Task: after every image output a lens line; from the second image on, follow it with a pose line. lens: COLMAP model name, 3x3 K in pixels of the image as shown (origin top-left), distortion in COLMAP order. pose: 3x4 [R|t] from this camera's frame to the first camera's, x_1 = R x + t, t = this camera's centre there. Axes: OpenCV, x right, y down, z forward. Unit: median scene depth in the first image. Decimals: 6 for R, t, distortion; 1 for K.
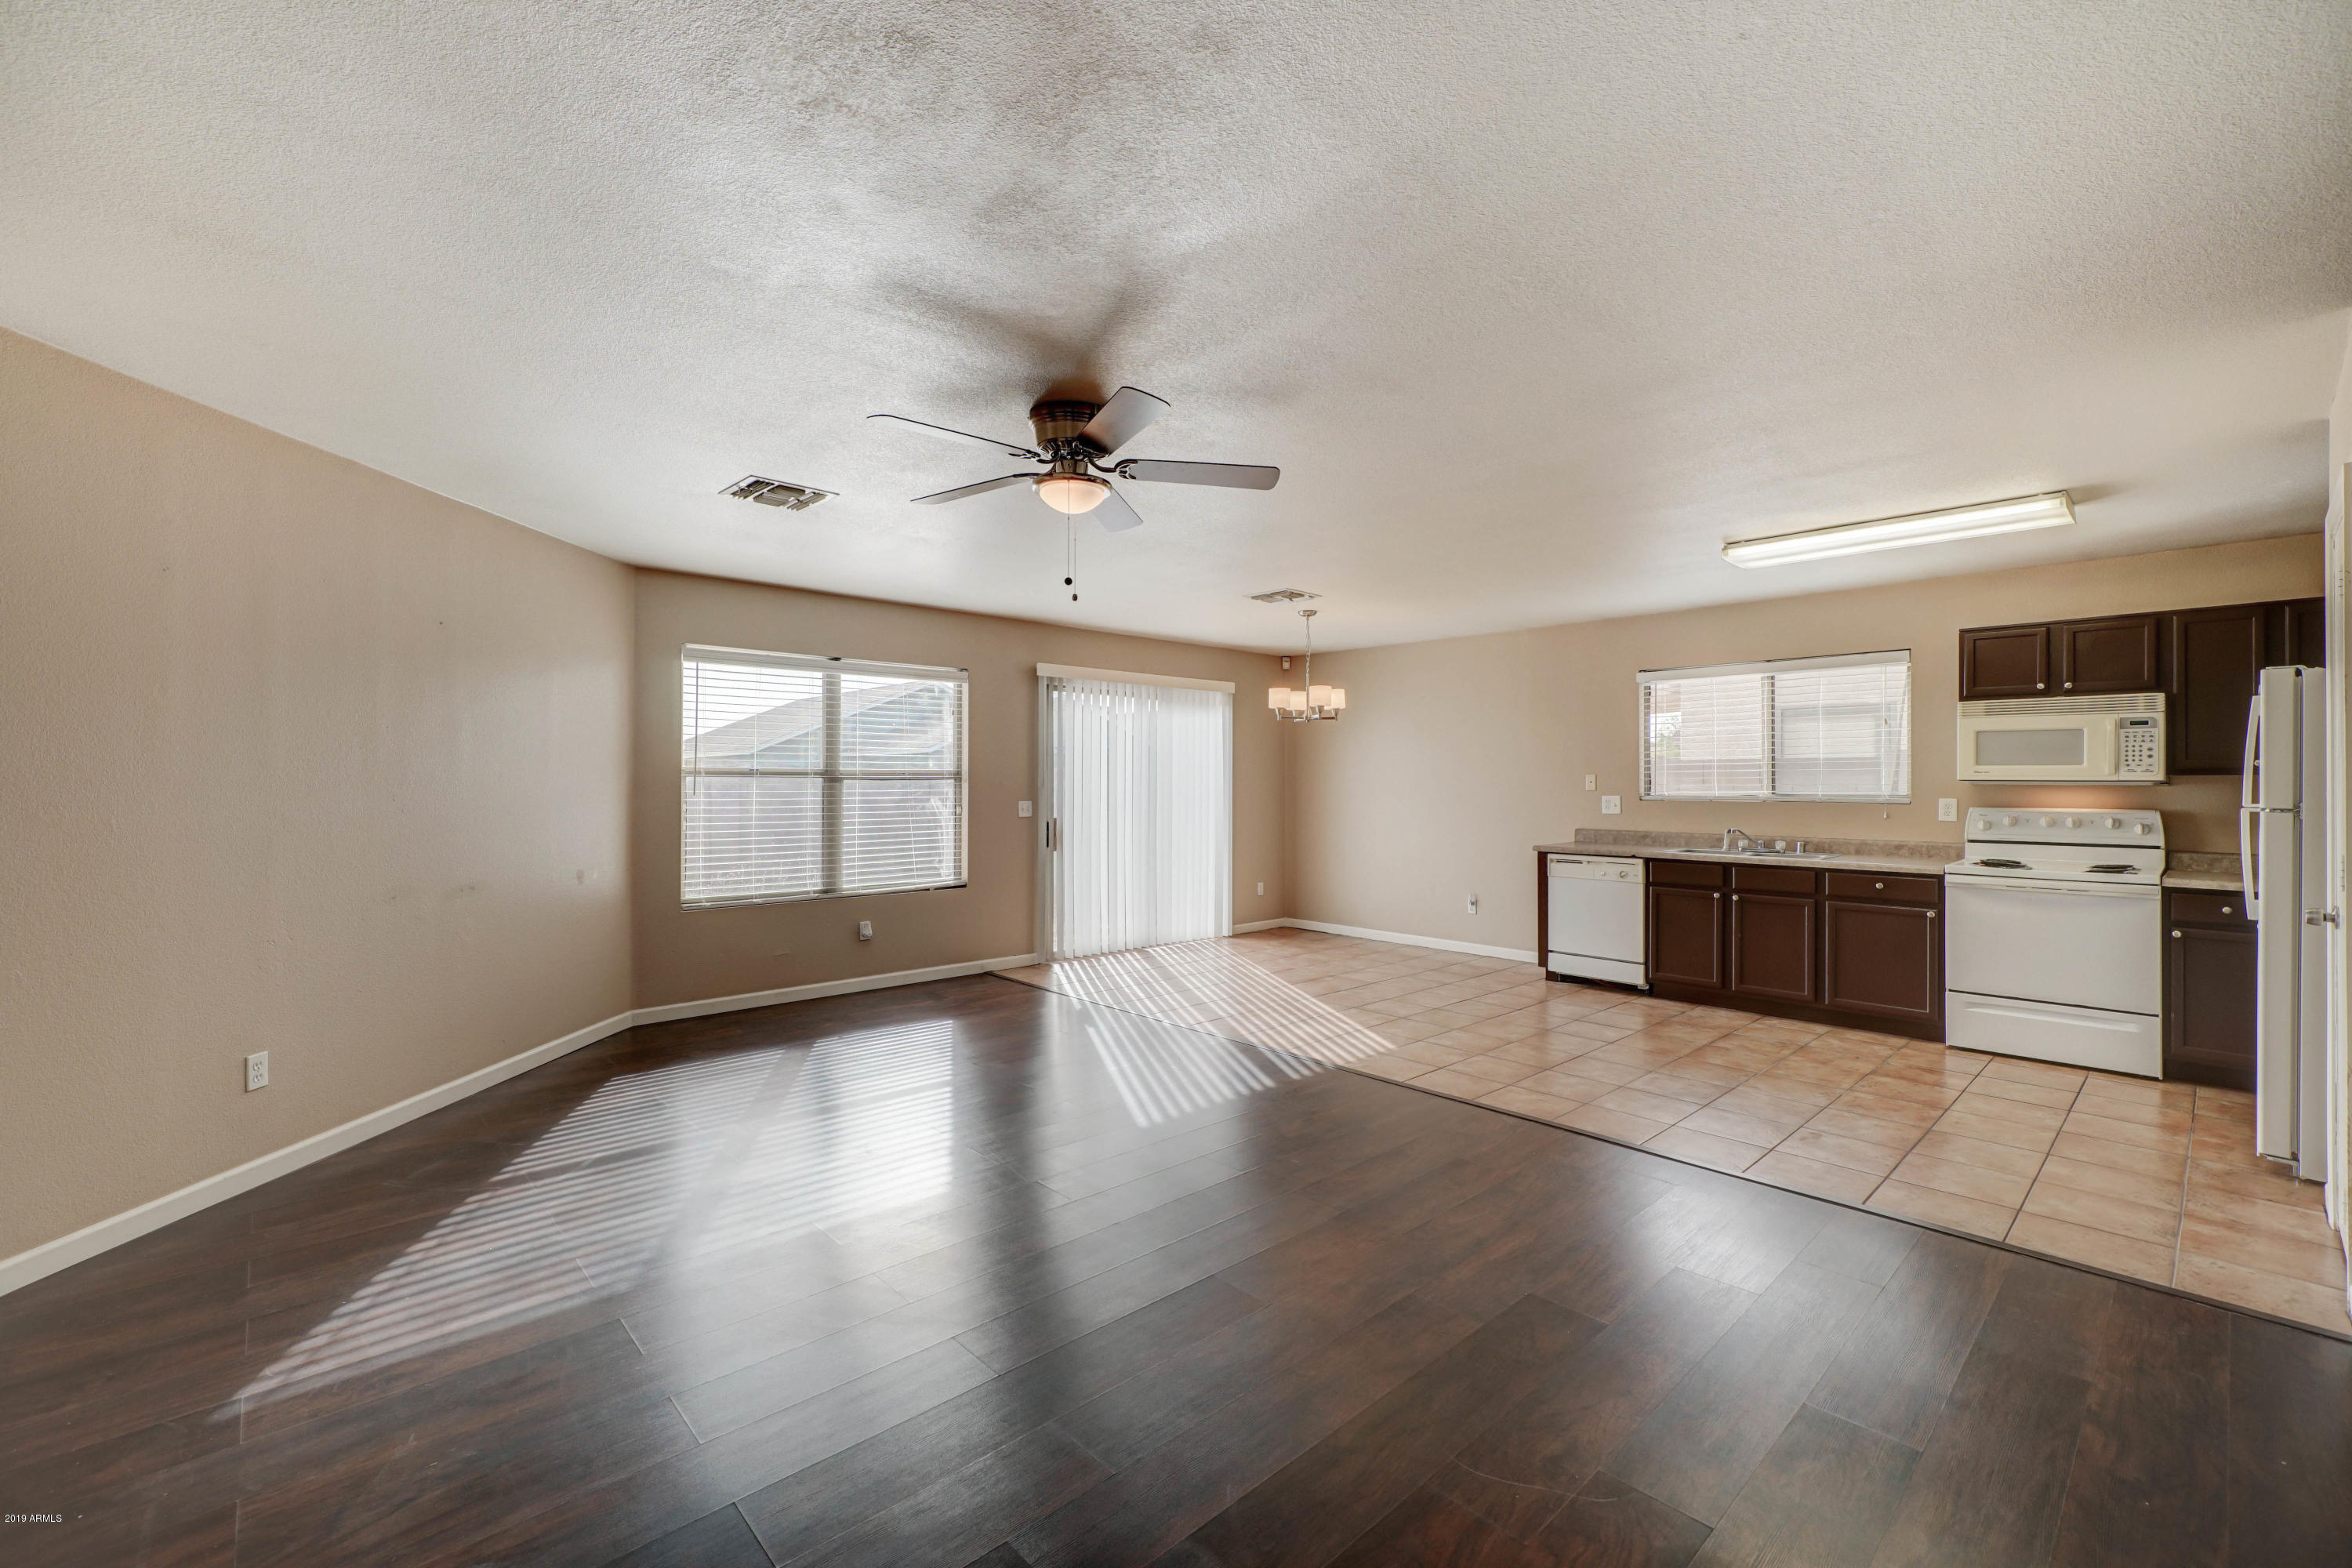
lens RADIAL K [[981.5, 0, 1184.0], [0, 981.5, 776.5], [0, 0, 1]] dist [0.002021, 0.000338]
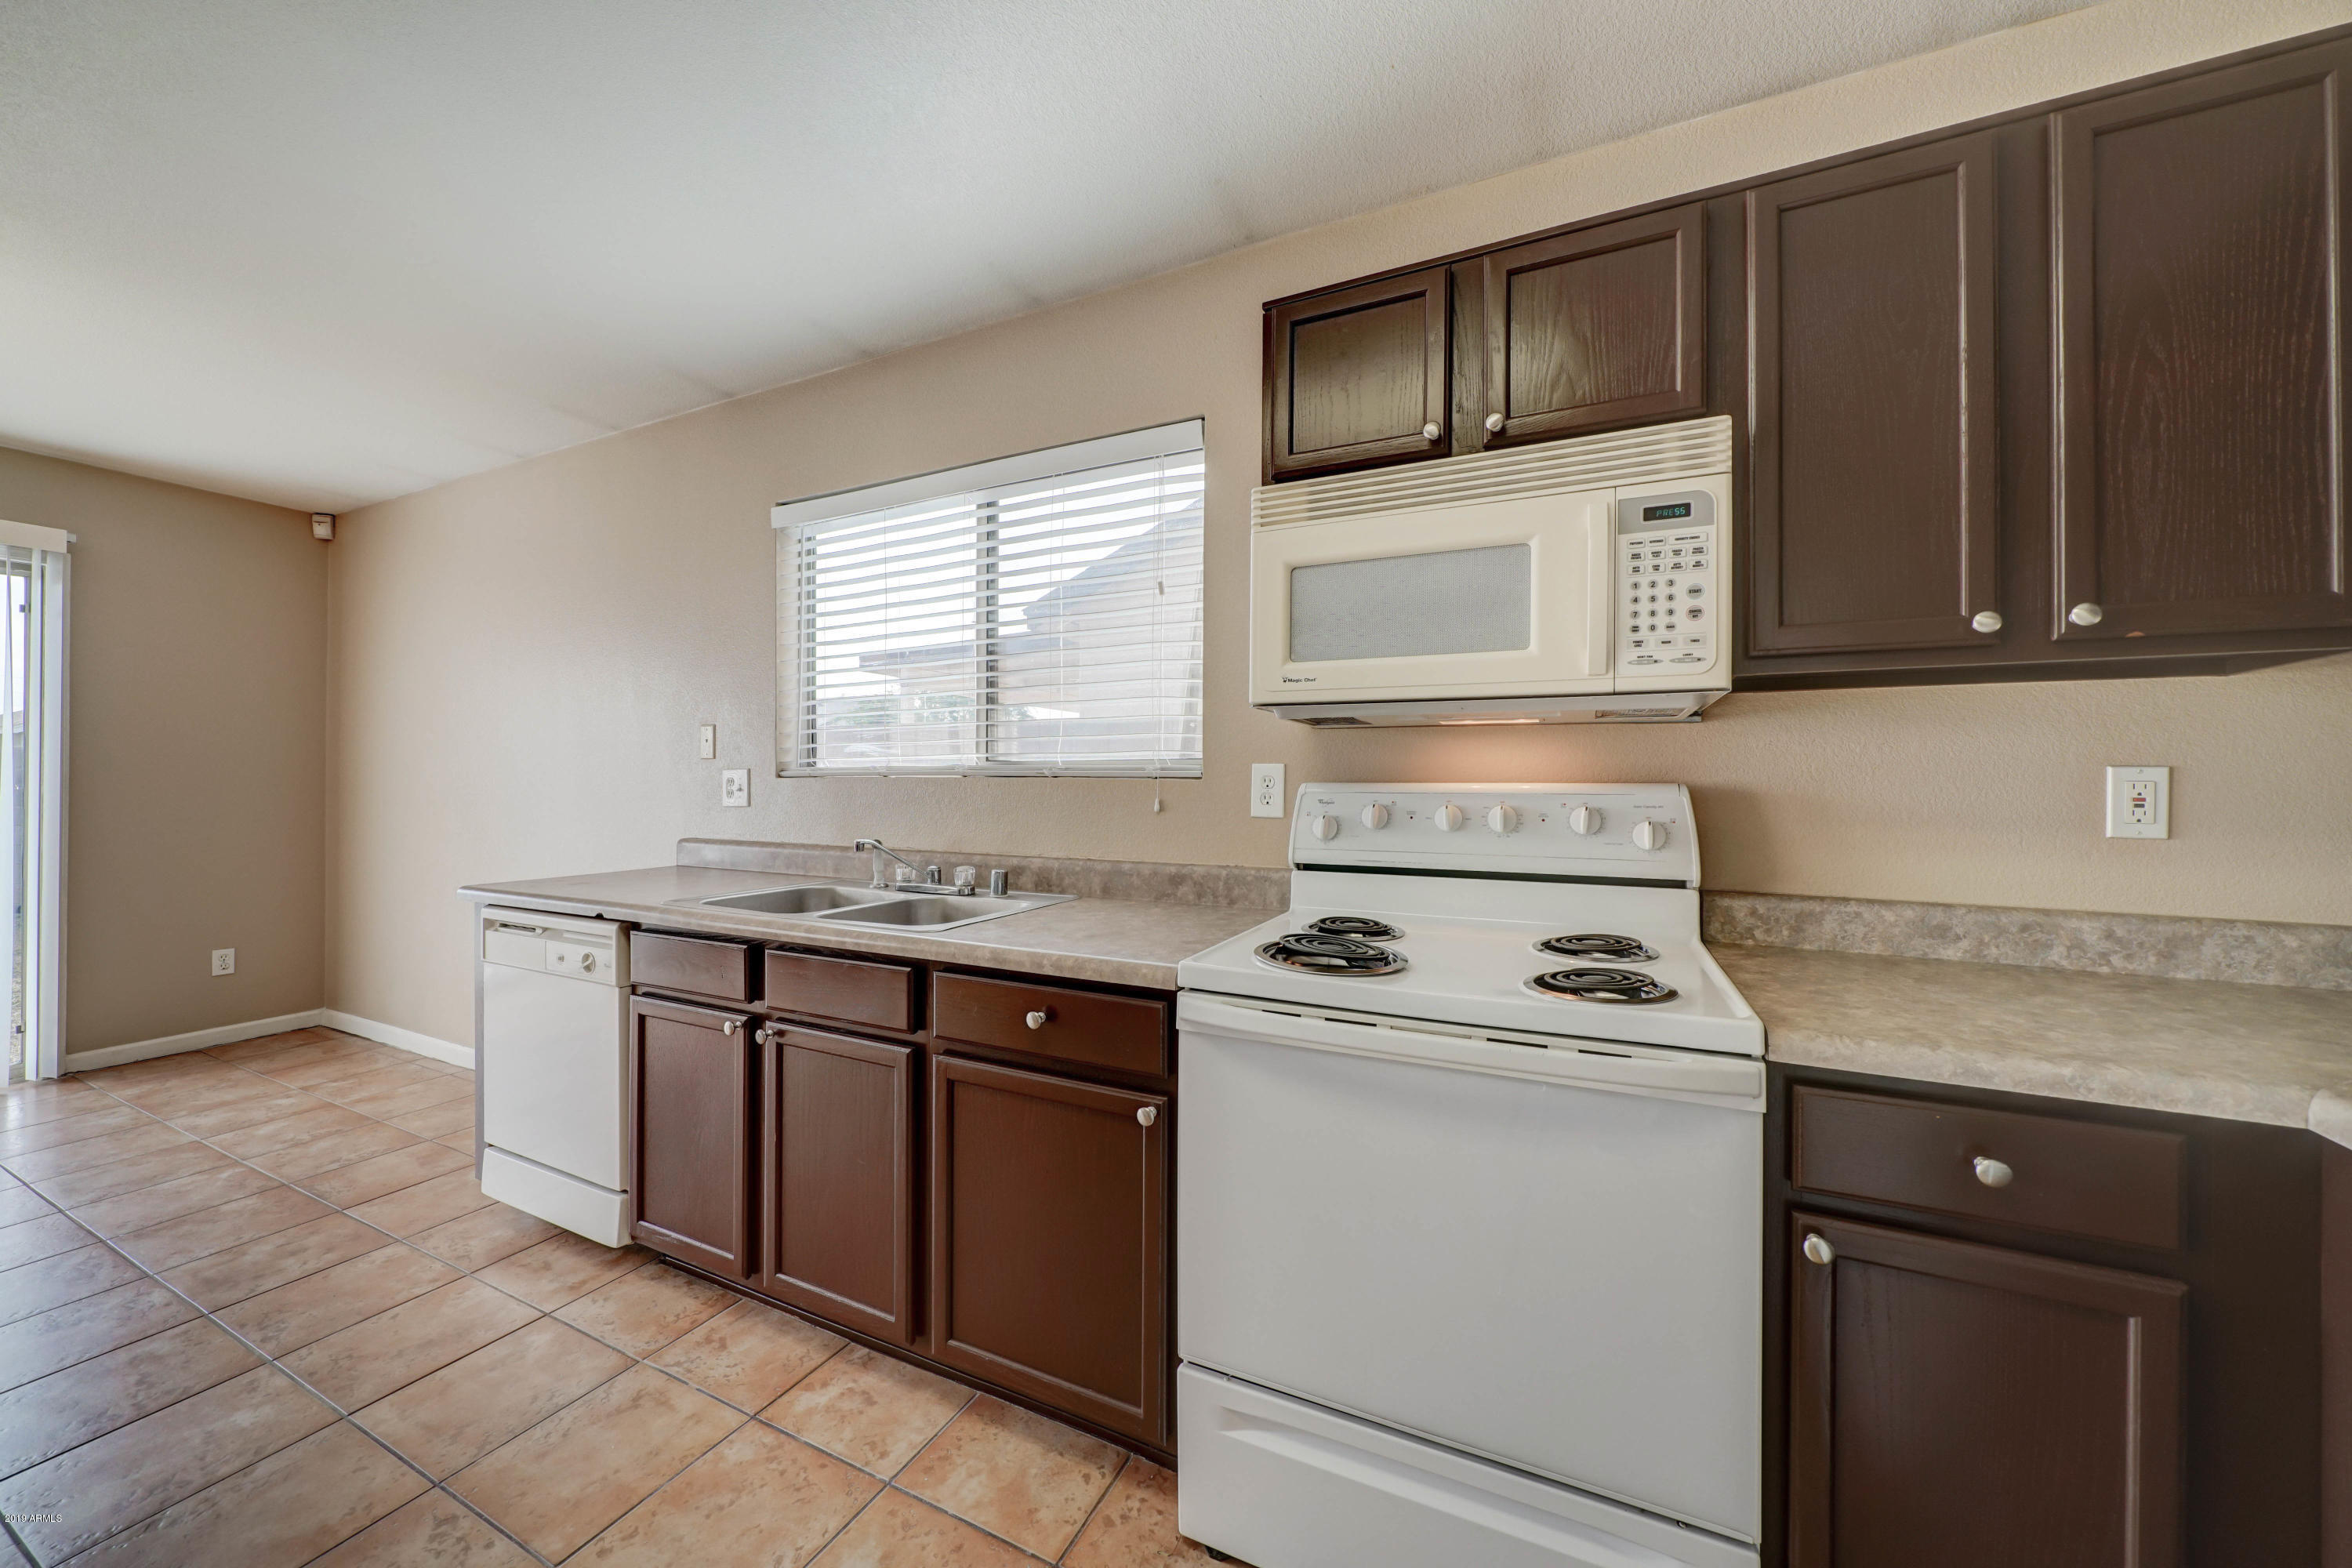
lens RADIAL K [[829.7, 0, 1182.4], [0, 829.7, 780.0], [0, 0, 1]] dist [-0.001665, -0.000068]
pose [[0.933142, 0.002779, 0.359496, 0.662957], [-0.004251, 0.999986, 0.003304, 0.030728], [-0.359482, -0.004612, 0.933141, 0.734029]]
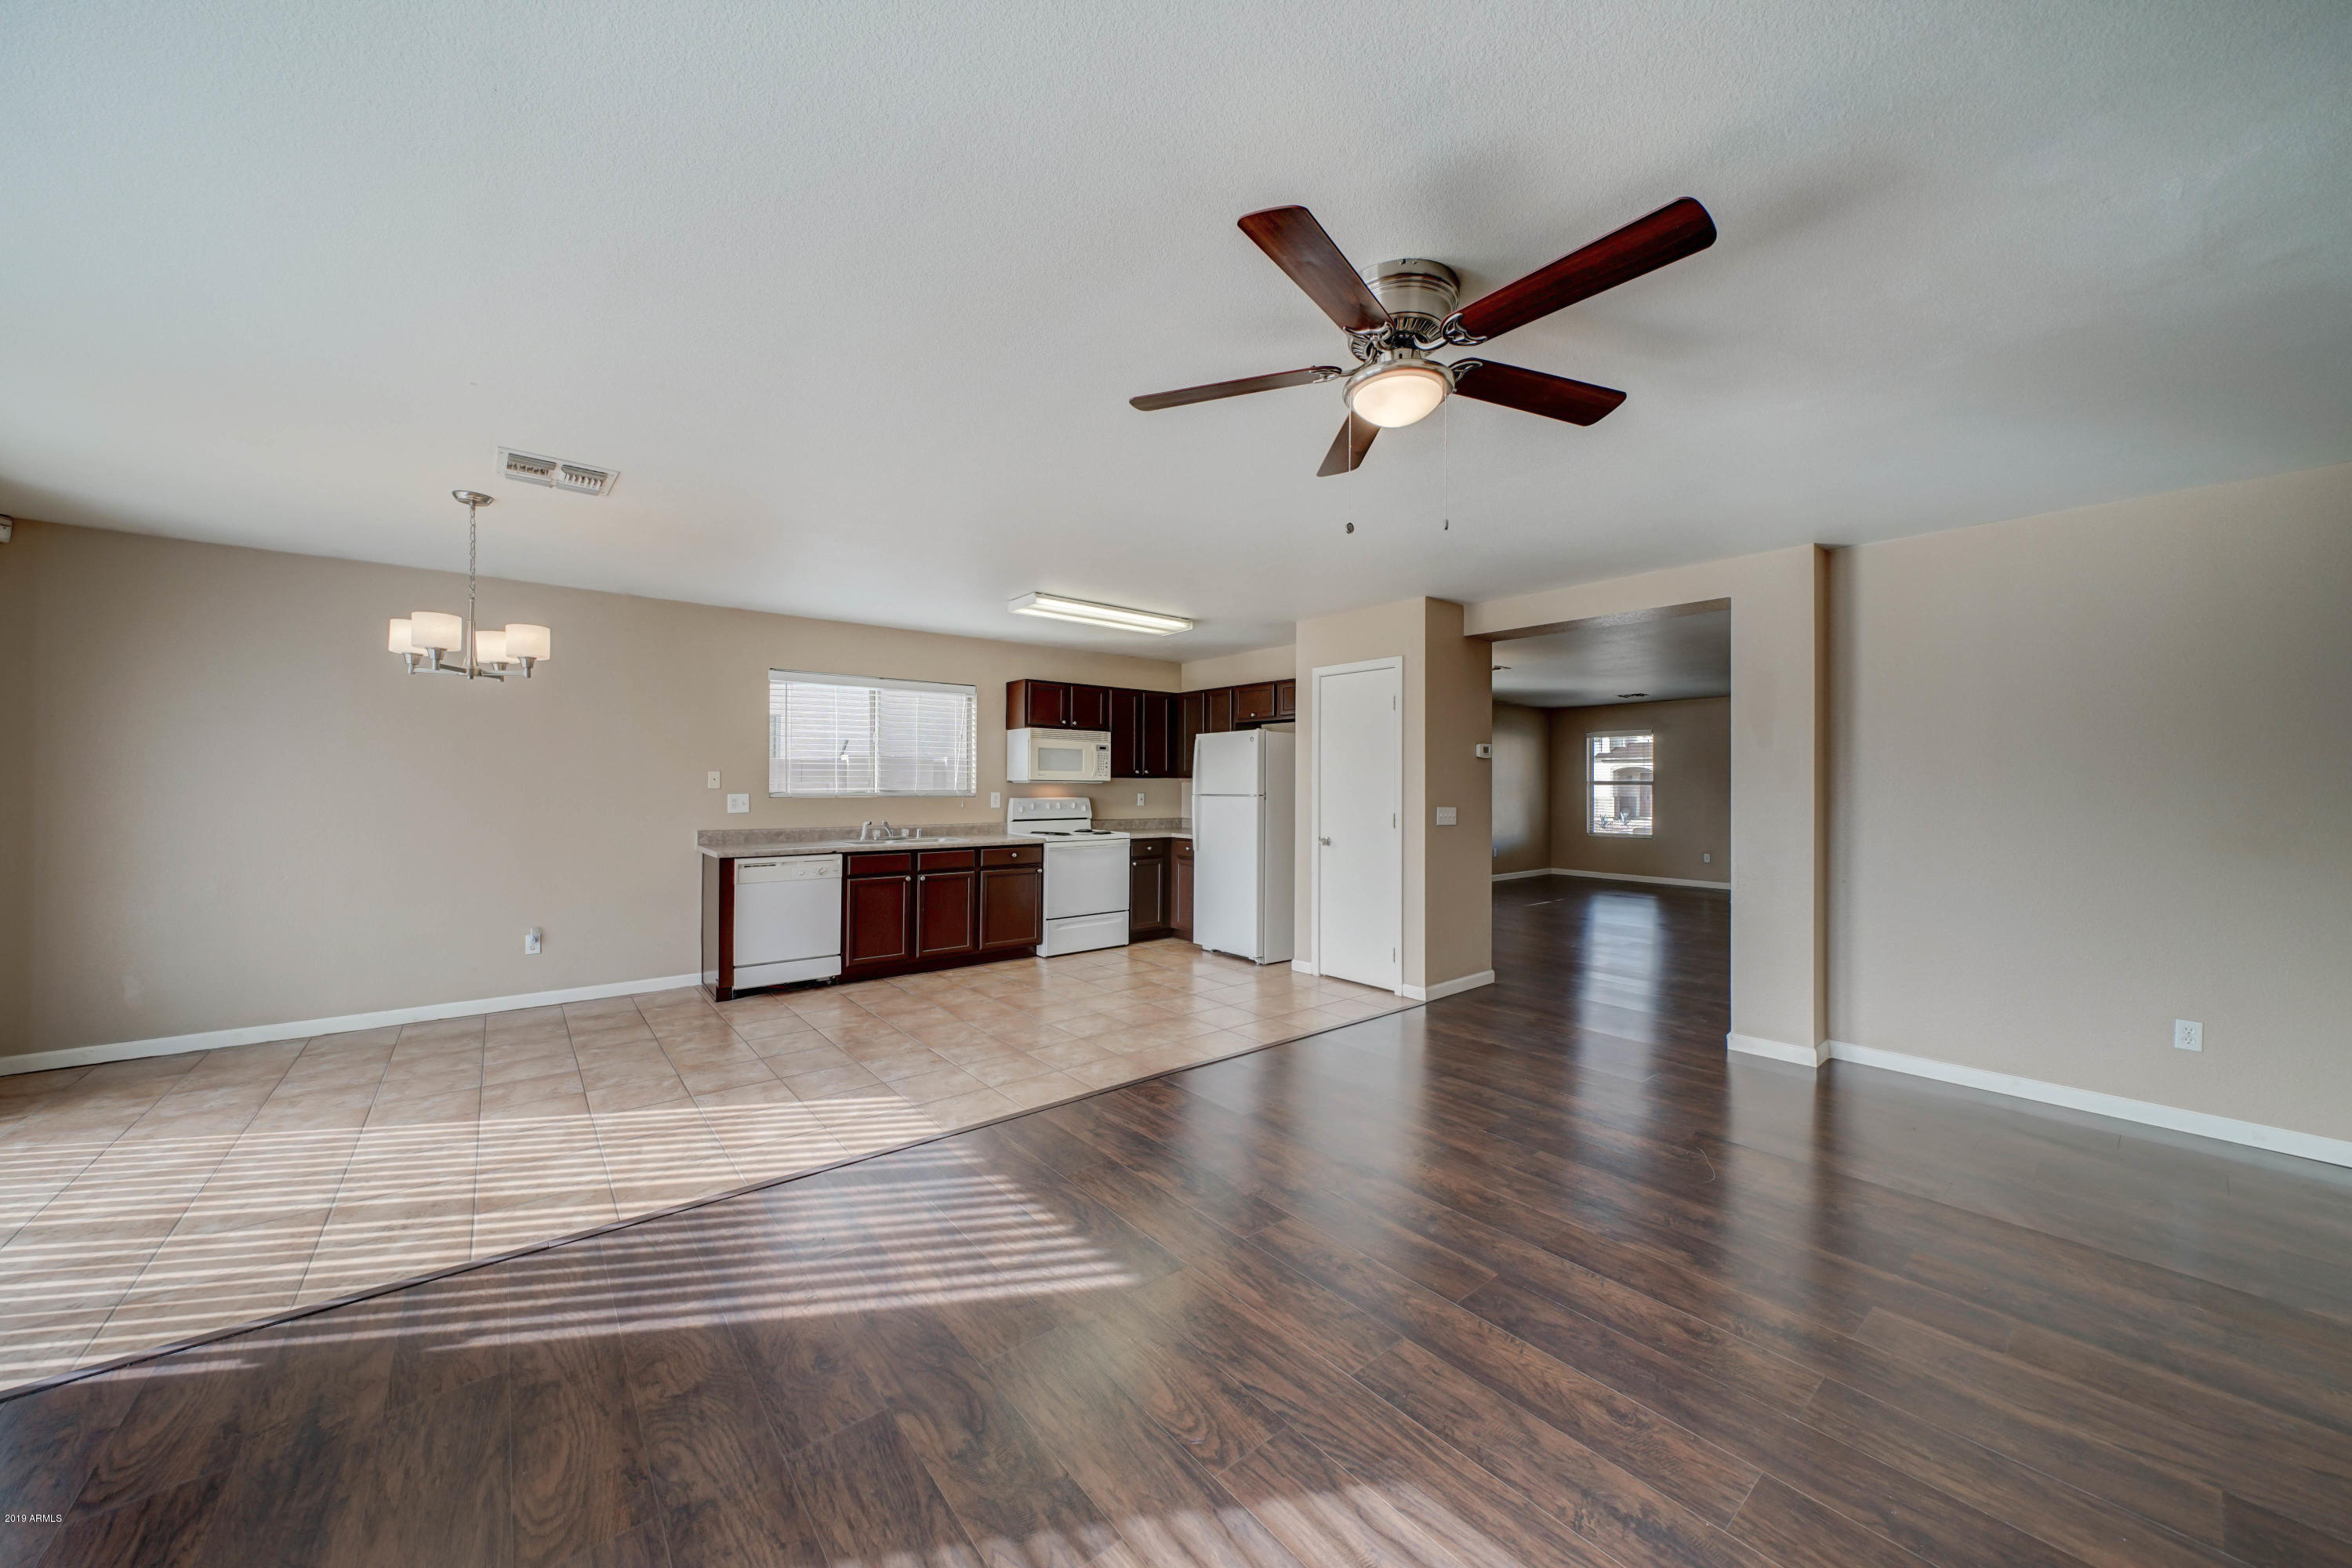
lens RADIAL K [[829.7, 0, 1180.0], [0, 829.7, 783.7], [0, 0, 1]] dist [-0.001665, -0.000068]
pose [[0.072929, -0.000241, 0.997337, -0.456027], [-0.009054, 0.999959, 0.000904, 0.006695], [-0.997296, -0.009096, 0.072924, 0.688663]]
